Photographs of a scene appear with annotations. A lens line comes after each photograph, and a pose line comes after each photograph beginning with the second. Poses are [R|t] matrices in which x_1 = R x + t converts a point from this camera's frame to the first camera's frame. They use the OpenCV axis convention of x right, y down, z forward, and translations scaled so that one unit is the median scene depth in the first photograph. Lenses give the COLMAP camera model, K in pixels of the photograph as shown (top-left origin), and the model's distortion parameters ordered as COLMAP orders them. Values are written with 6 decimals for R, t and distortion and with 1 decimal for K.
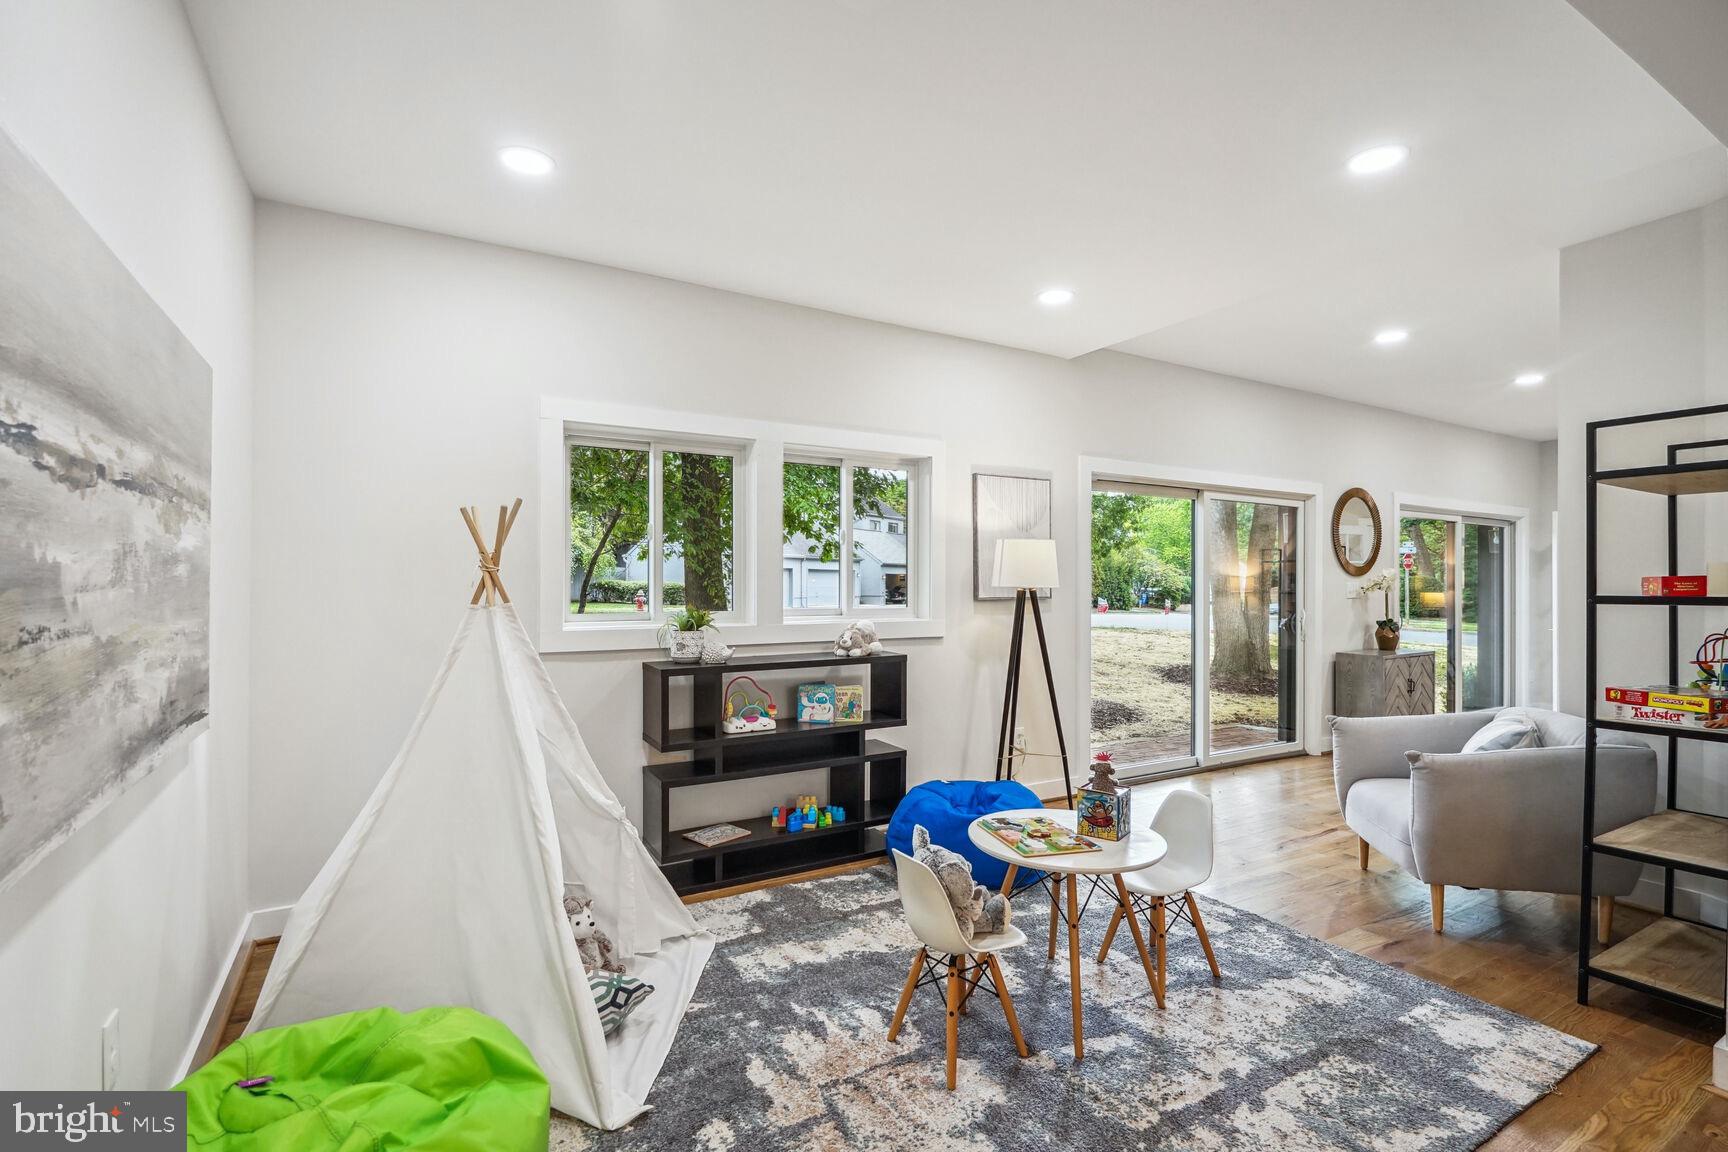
lens RADIAL K [[807.8, 0, 864.0], [0, 807.8, 576.0], [0, 0, 1]] dist [-0.002385, -0.000052]
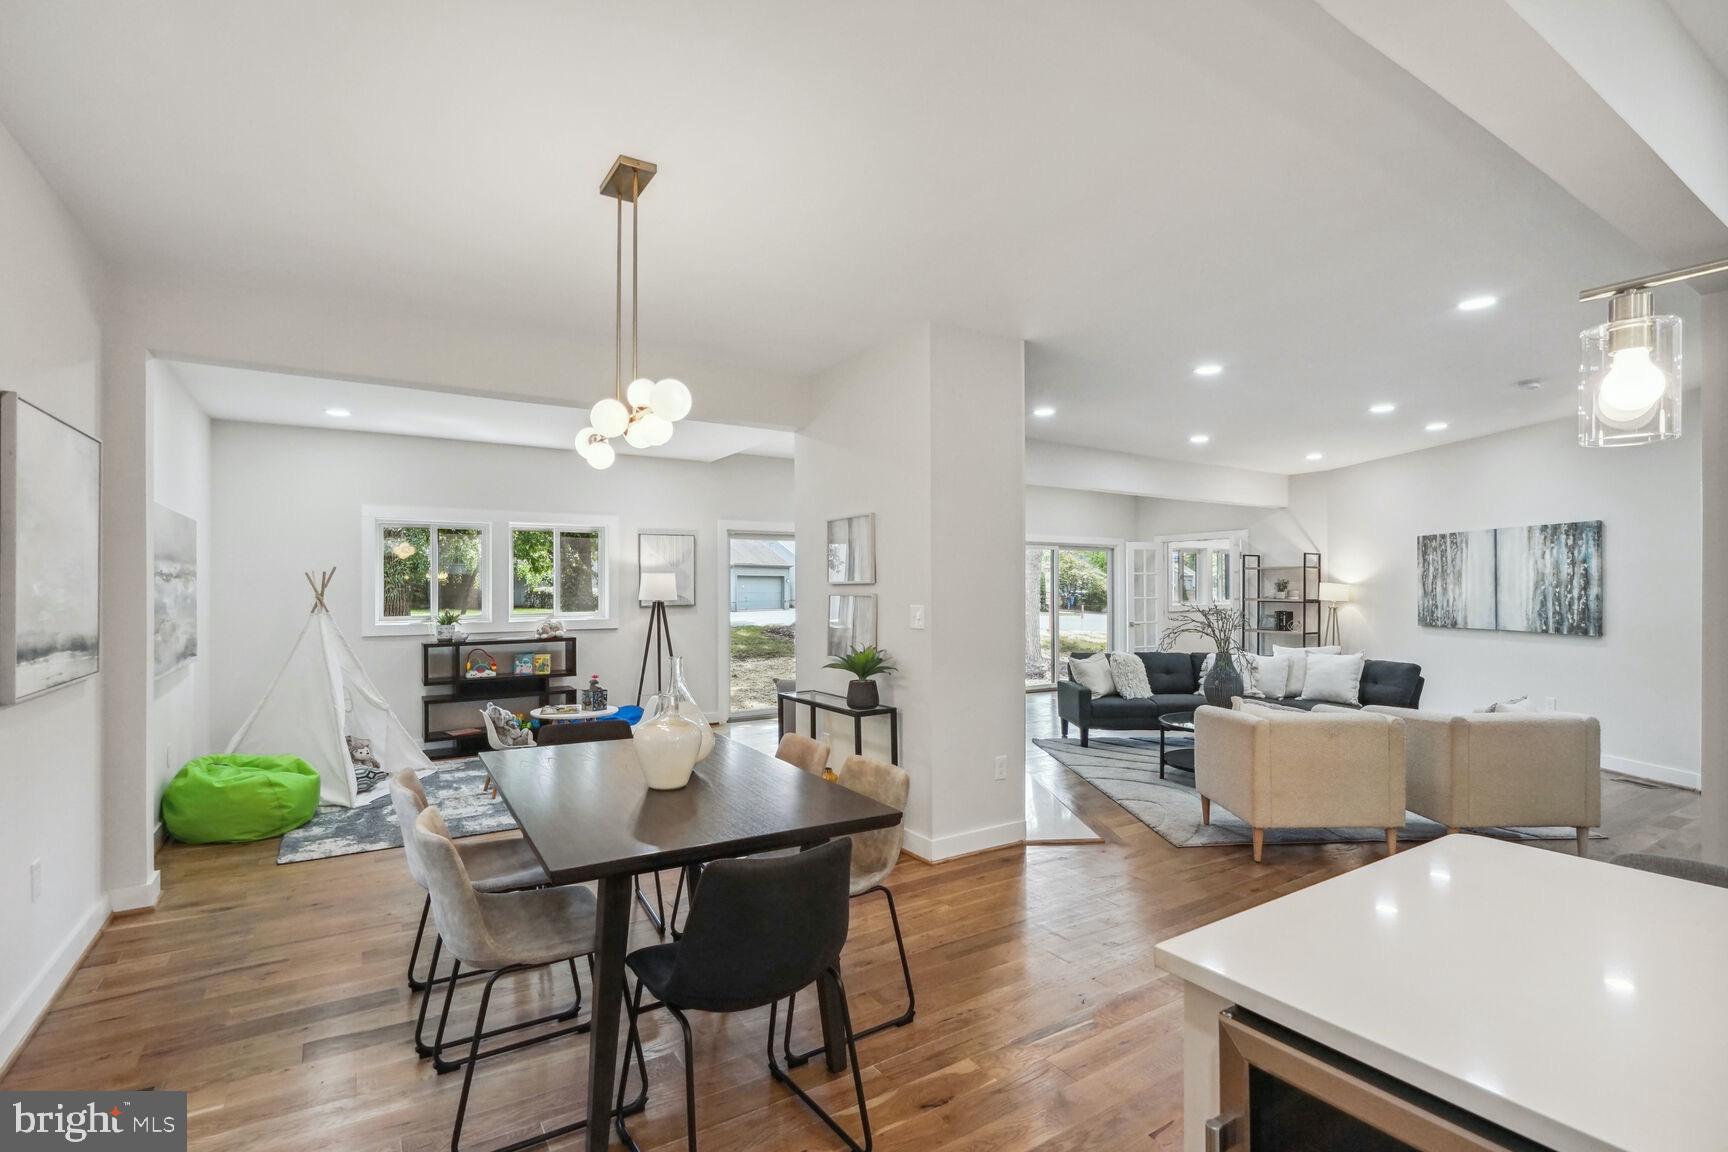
lens RADIAL K [[807.8, 0, 864.0], [0, 807.8, 576.0], [0, 0, 1]] dist [-0.002385, -0.000052]
pose [[0.999147, -0.003564, 0.041135, 0.686479], [0.003647, 0.999991, -0.001930, -0.039605], [-0.041128, 0.002078, 0.999152, -0.940624]]
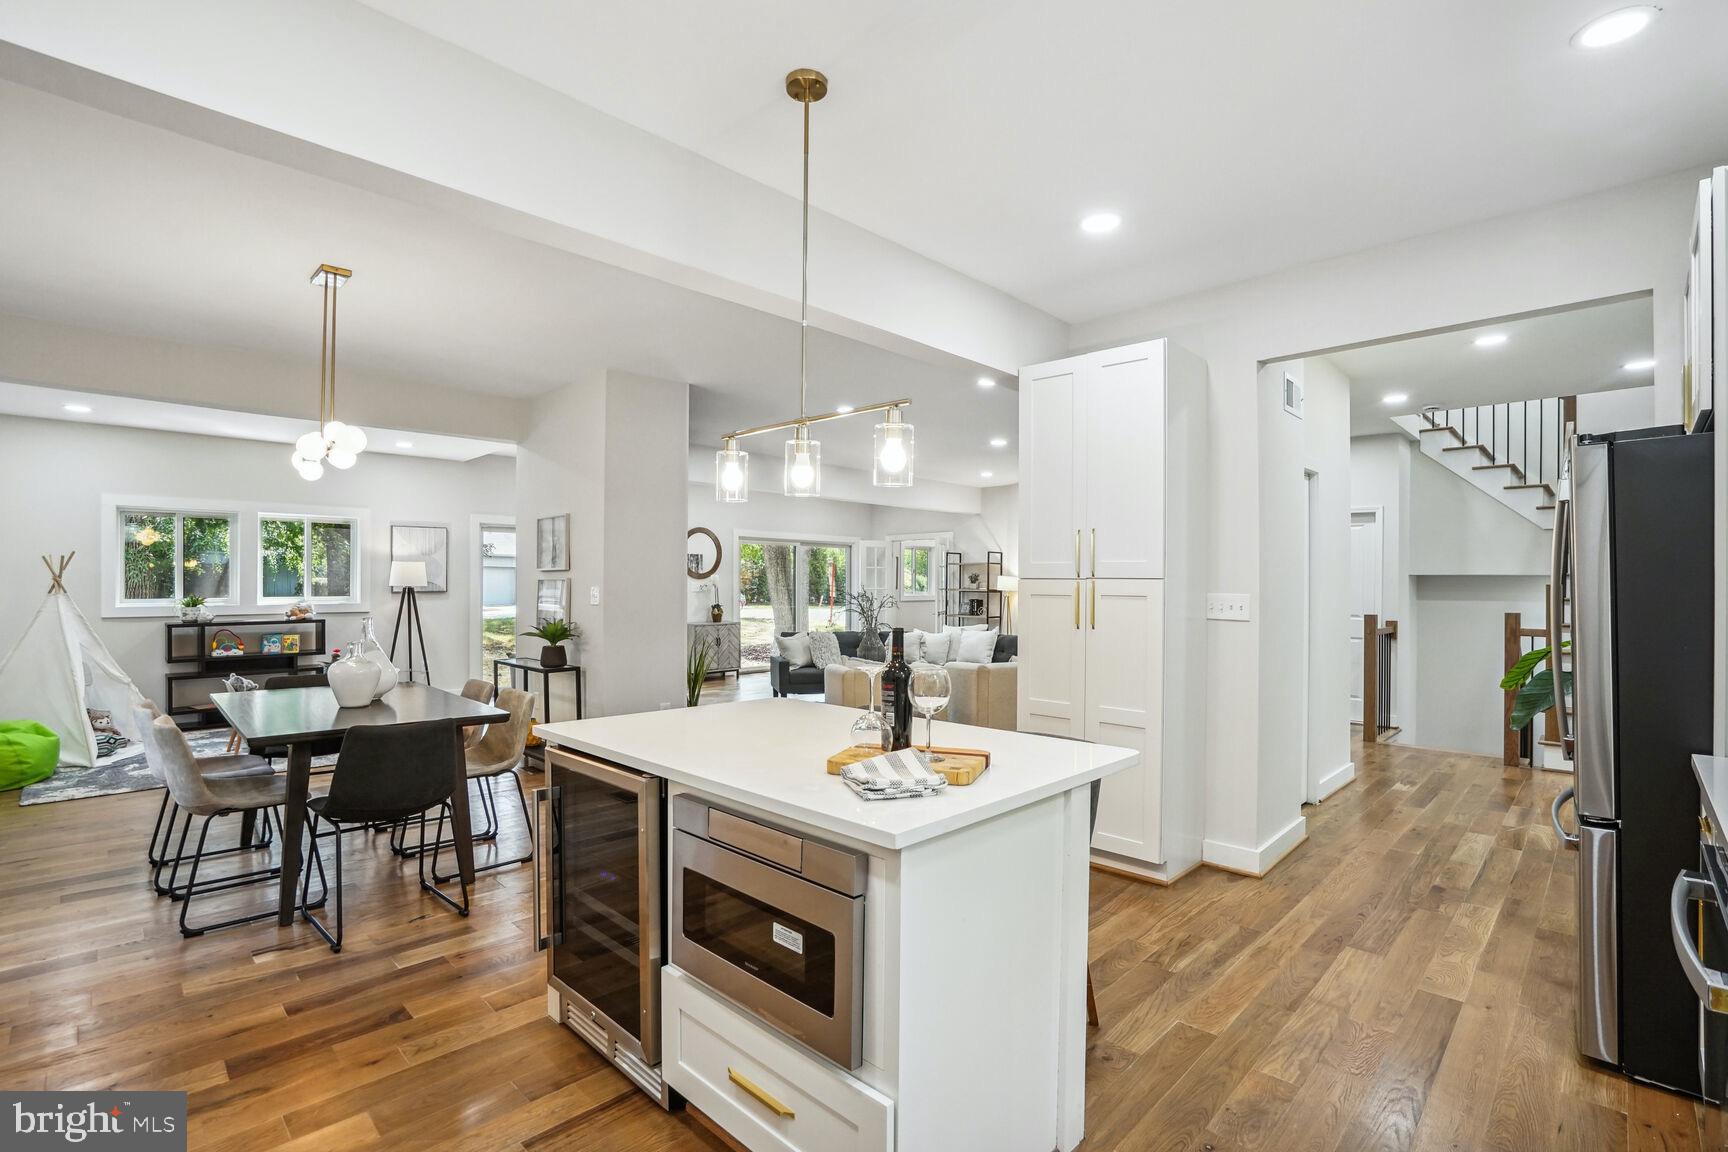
lens RADIAL K [[820.6, 0, 864.0], [0, 820.6, 576.0], [0, 0, 1]] dist [-0.041590, 0.017543]
pose [[0.968458, 0.004128, 0.249142, 0.921090], [-0.005080, 0.999982, 0.003176, -0.025886], [-0.249125, -0.004342, 0.968462, -1.390569]]
